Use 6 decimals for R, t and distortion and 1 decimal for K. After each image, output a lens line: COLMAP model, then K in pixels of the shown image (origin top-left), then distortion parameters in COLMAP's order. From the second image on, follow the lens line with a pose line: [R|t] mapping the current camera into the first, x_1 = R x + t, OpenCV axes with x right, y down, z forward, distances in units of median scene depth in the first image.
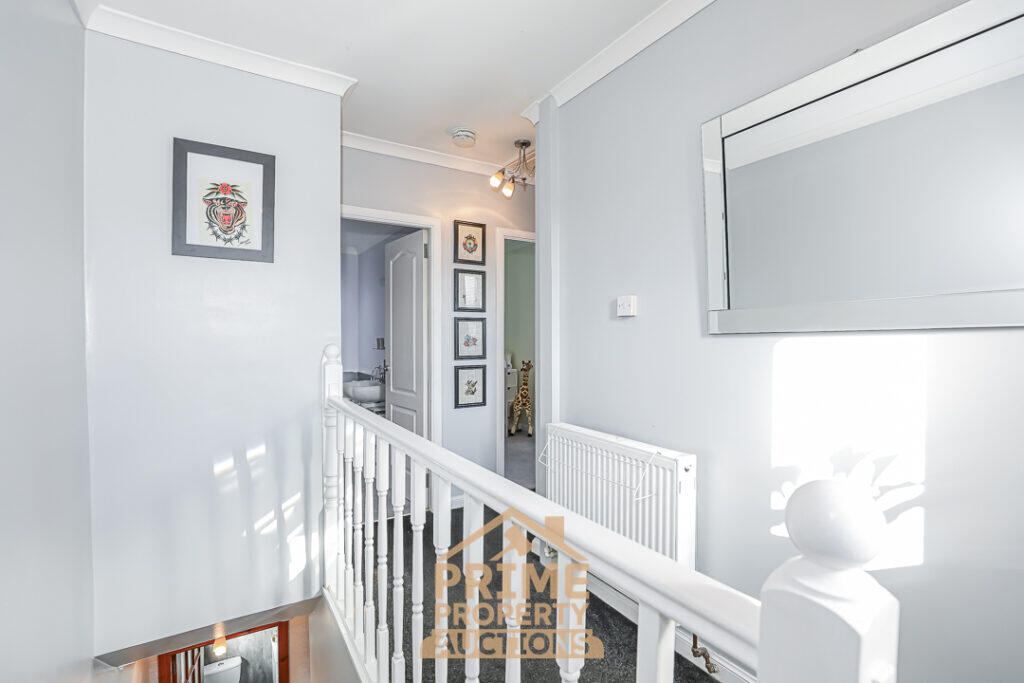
lens RADIAL K [[473.4, 0, 510.6], [0, 473.4, 339.2], [0, 0, 1]] dist [-0.029472, 0.001147]
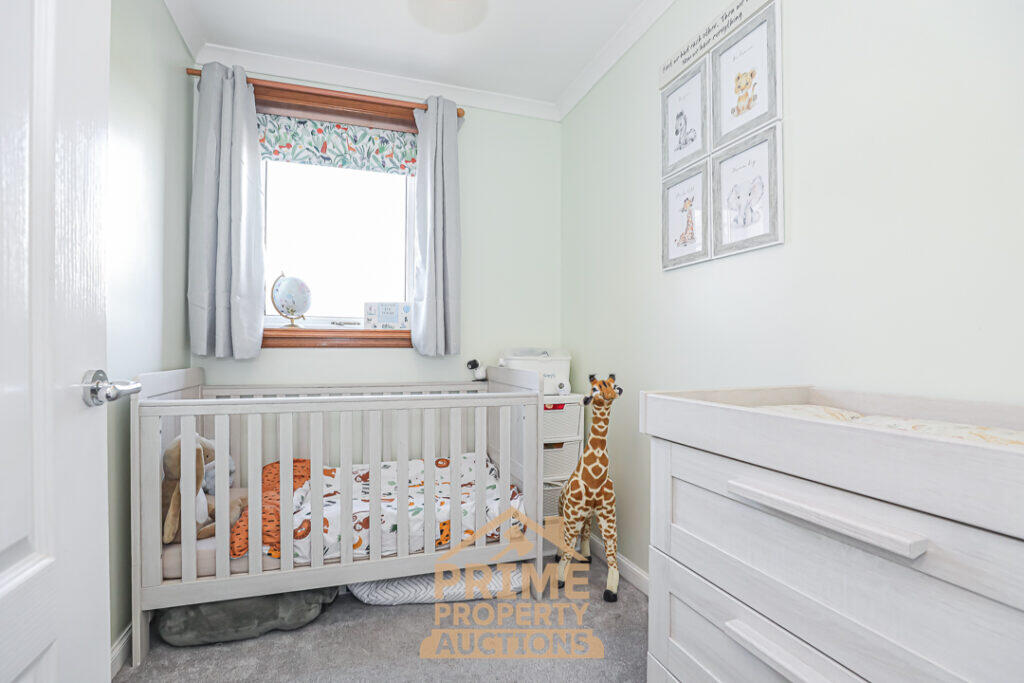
lens RADIAL K [[473.4, 0, 510.7], [0, 473.4, 338.4], [0, 0, 1]] dist [-0.029472, 0.001147]
pose [[0.962064, 0.004991, -0.272777, 0.062234], [-0.006362, 0.999971, -0.004142, 0.022117], [0.272749, 0.005720, 0.962068, 0.659777]]
